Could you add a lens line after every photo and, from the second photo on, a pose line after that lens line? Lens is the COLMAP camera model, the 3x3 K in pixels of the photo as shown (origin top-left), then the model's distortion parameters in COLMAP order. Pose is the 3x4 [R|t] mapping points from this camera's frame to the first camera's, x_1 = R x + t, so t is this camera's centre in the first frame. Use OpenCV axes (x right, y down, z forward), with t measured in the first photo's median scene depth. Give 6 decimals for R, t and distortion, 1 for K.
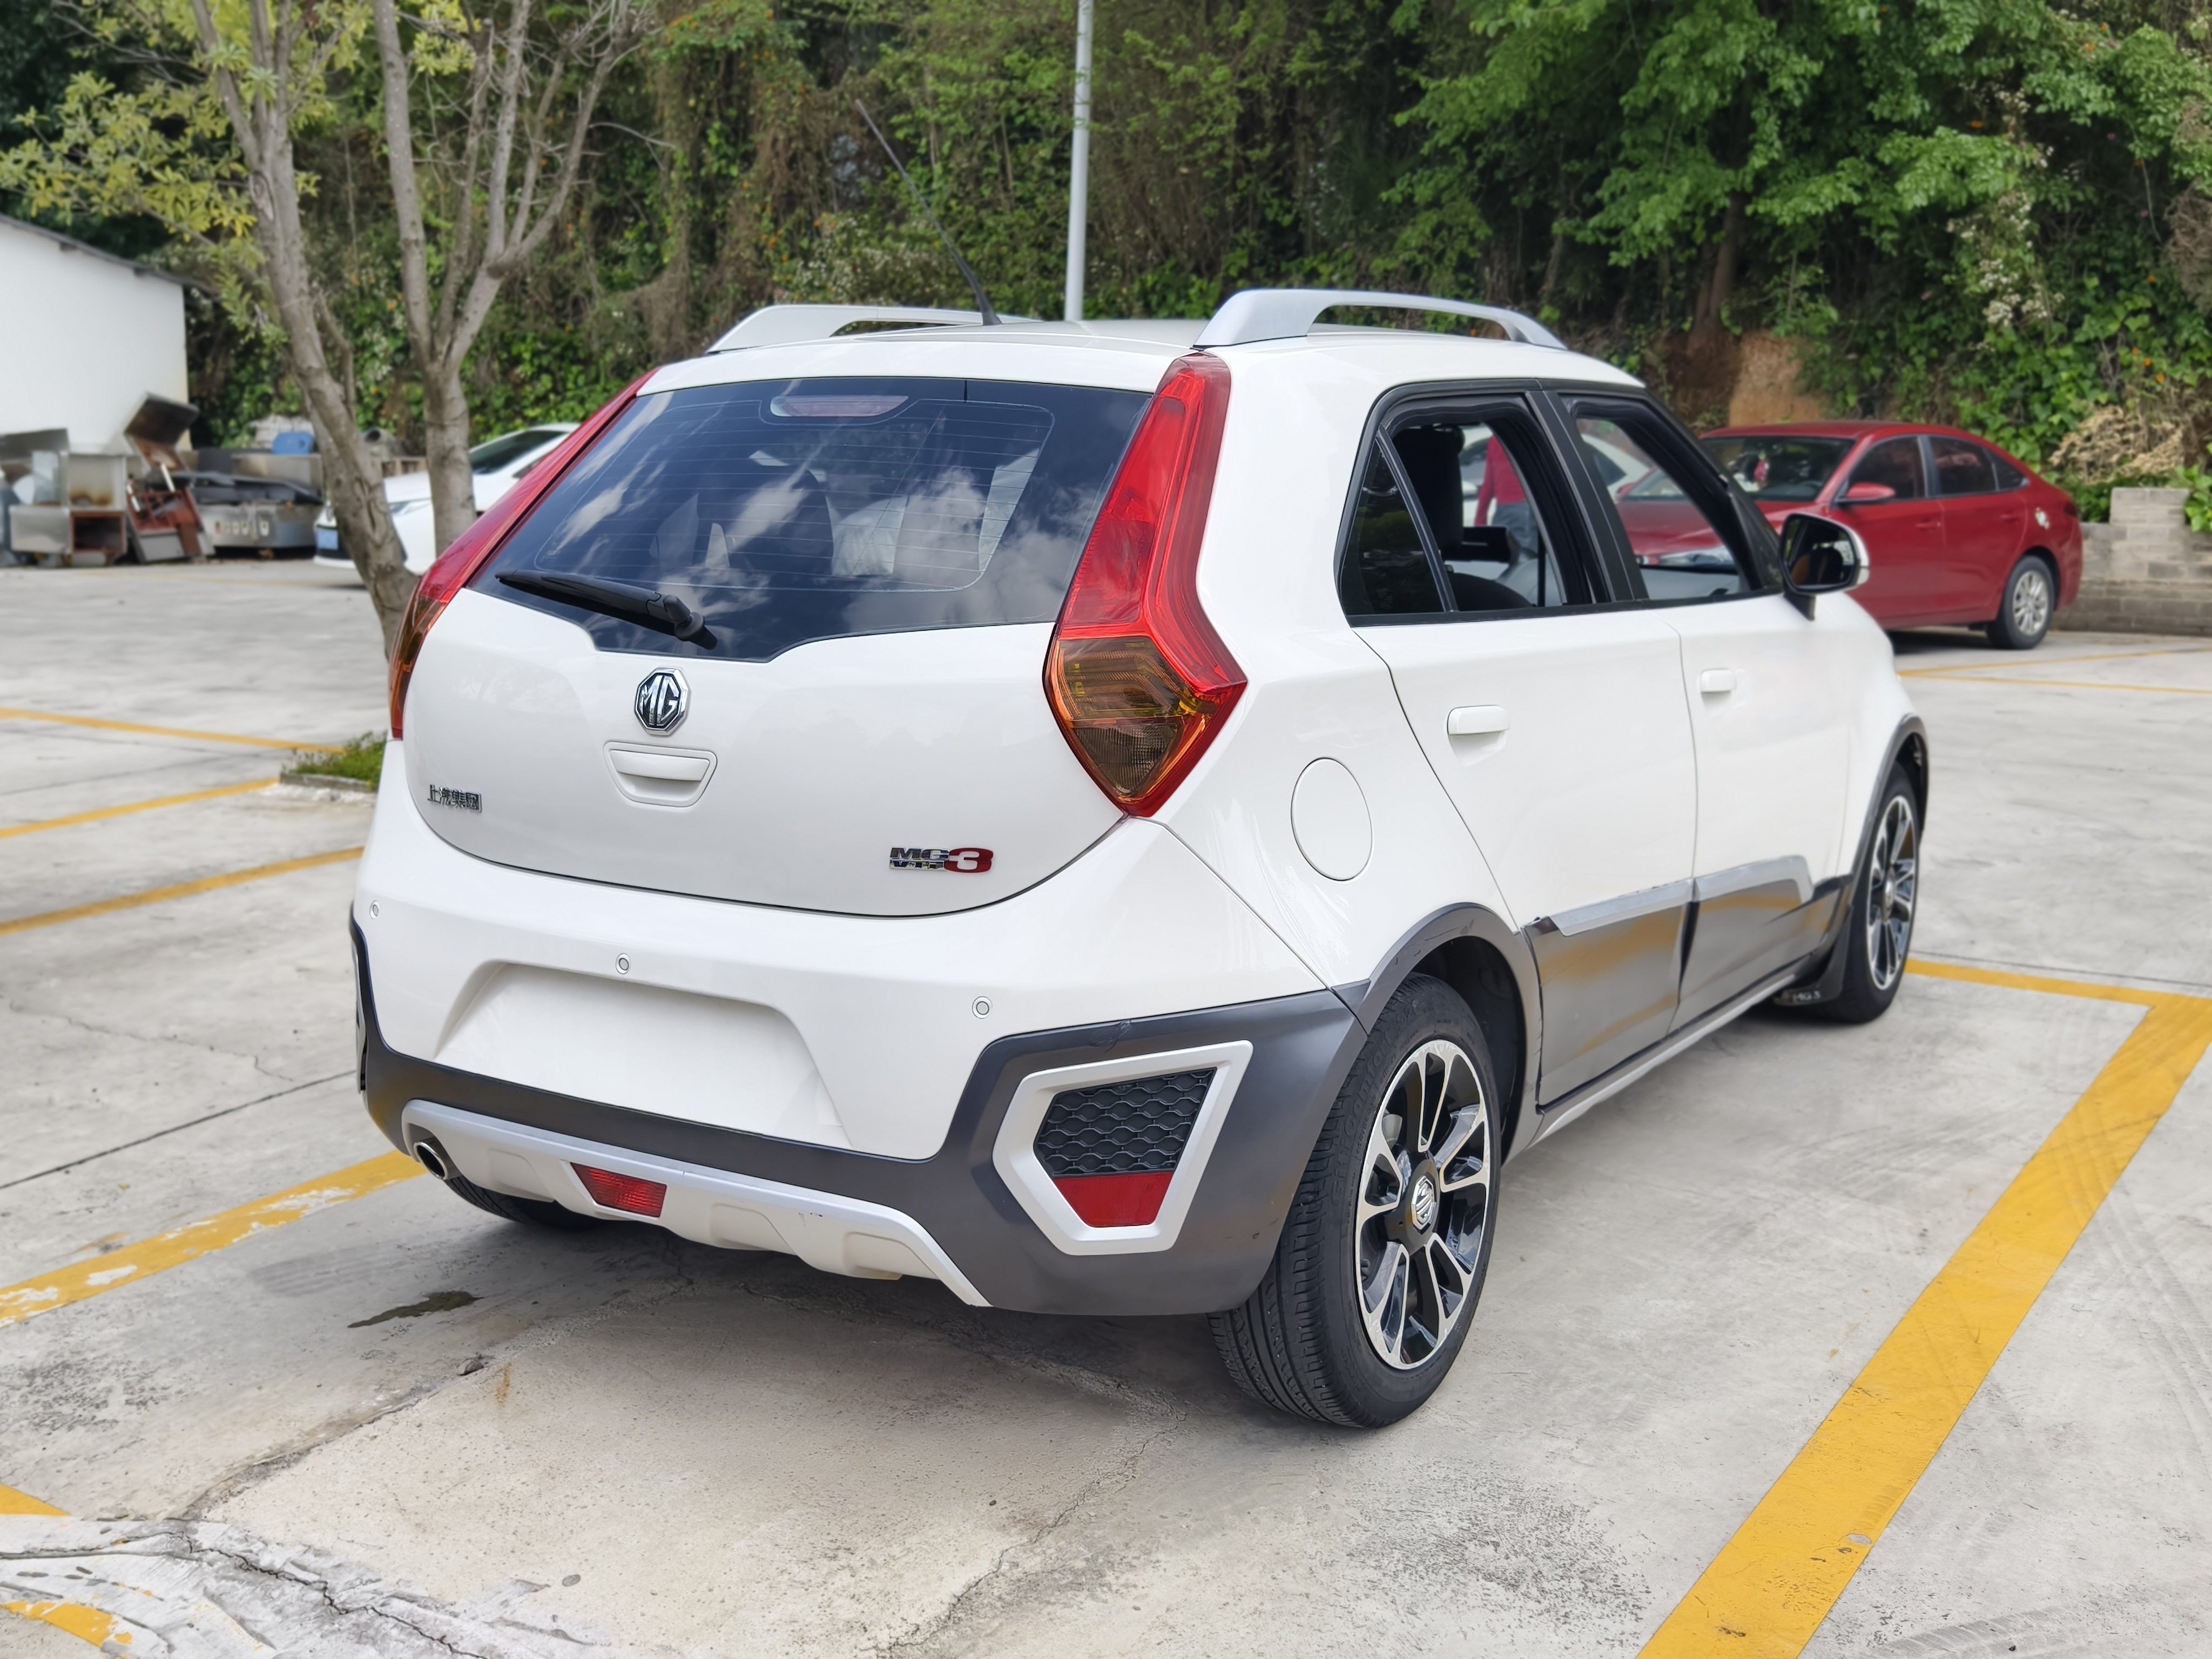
lens RADIAL K [[2300.4, 0, 1080.2], [0, 2300.4, 833.5], [0, 0, 1]] dist [0.010796, 0.000000]
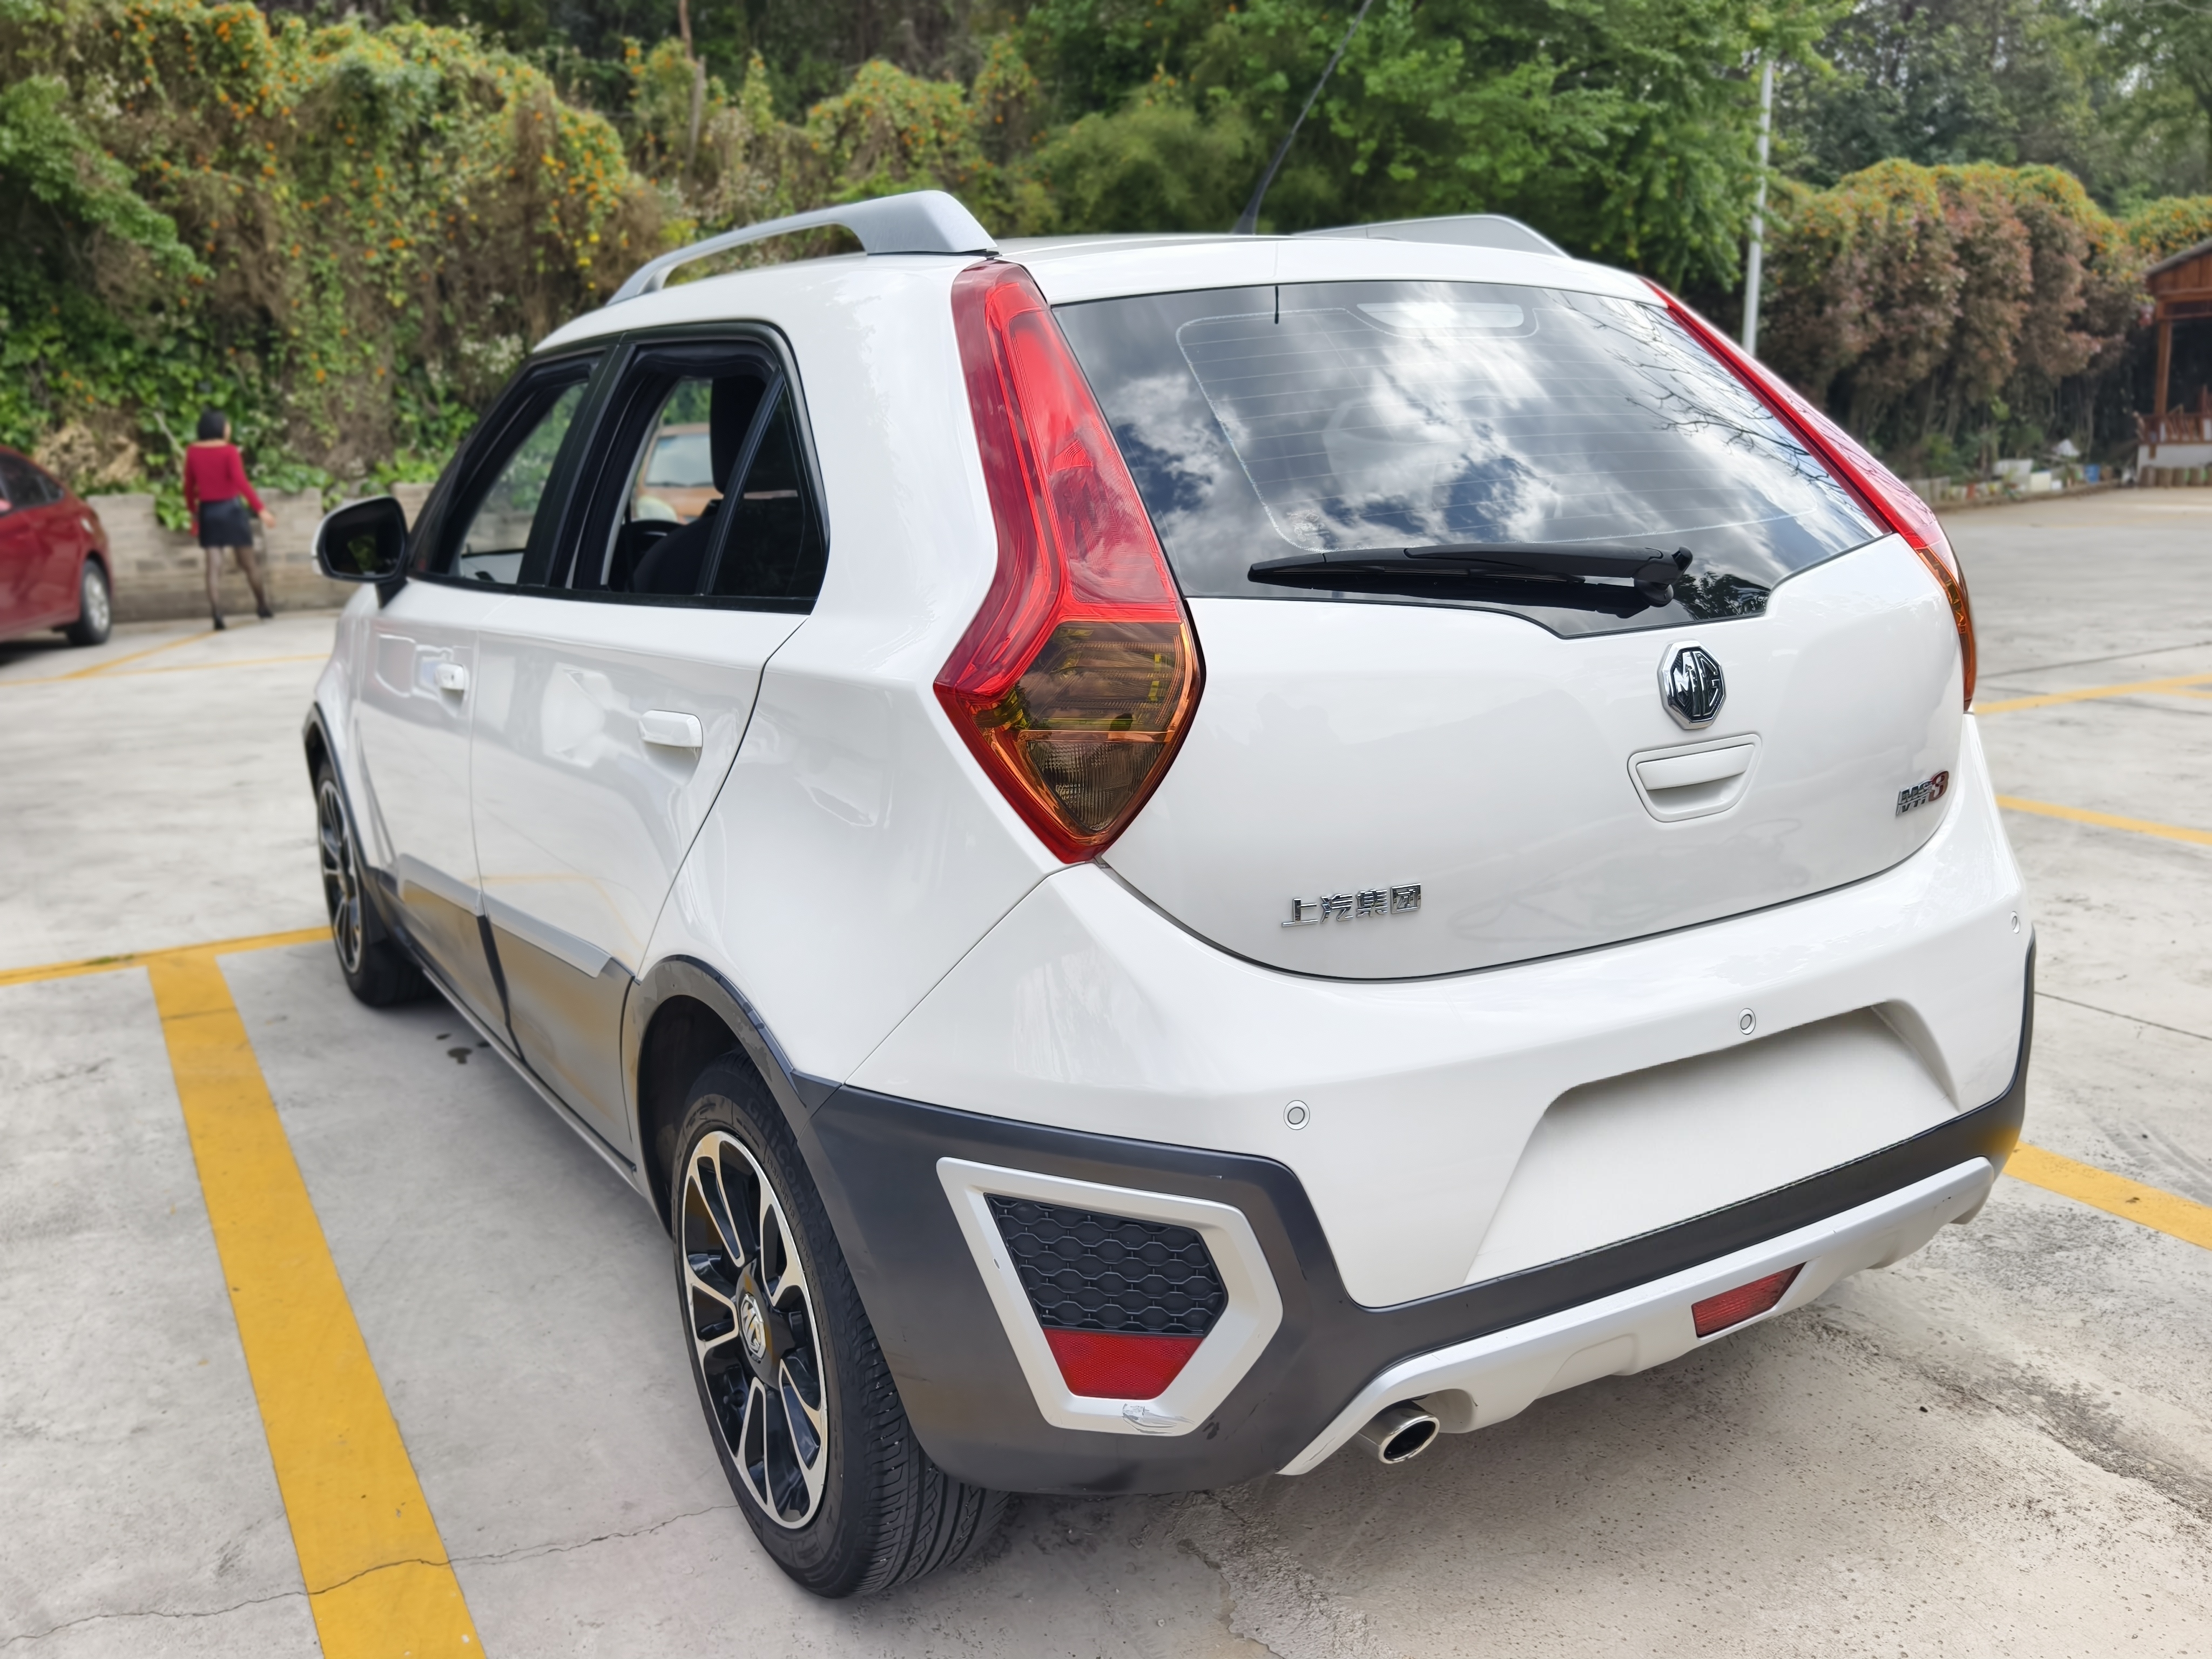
lens RADIAL K [[1826.8, 0, 1099.4], [0, 1826.8, 847.5], [0, 0, 1]] dist [-0.016156, 0.030099]
pose [[0.433991, -0.216495, 0.874518, -0.772374], [0.184342, 0.971499, 0.149022, -0.125442], [-0.881856, 0.096537, 0.461531, 0.844507]]
